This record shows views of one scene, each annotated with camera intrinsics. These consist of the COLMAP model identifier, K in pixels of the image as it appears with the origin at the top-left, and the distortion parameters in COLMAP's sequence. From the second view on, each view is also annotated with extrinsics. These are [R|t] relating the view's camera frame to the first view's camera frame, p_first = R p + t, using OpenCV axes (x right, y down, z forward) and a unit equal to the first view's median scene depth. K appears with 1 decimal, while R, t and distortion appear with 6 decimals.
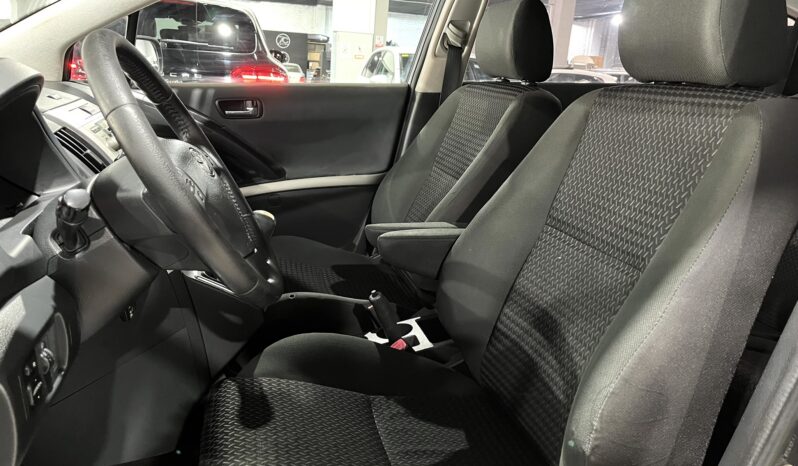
lens RADIAL K [[616.4, 0, 399.0], [0, 616.4, 233.0], [0, 0, 1]] dist [0.023612, 0.004843]
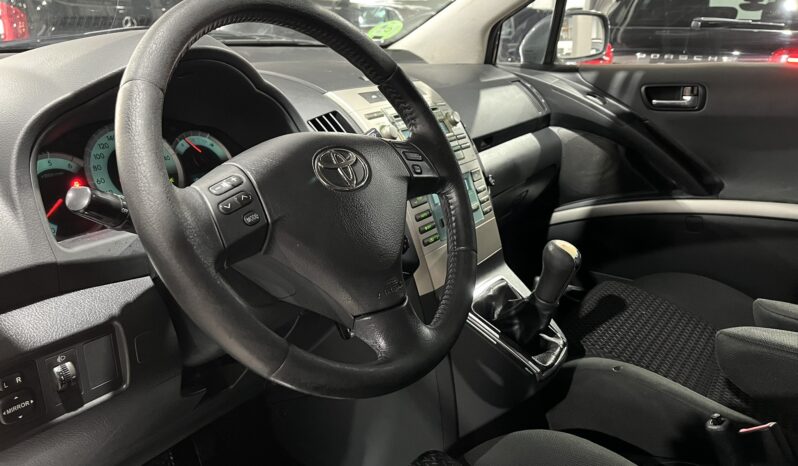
lens RADIAL K [[616.4, 0, 399.0], [0, 616.4, 233.0], [0, 0, 1]] dist [0.023612, 0.004843]
pose [[0.659319, 0.191044, -0.727187, 0.105172], [-0.178672, 0.979285, 0.095277, -0.051025], [0.730325, 0.067111, 0.679795, 0.249784]]
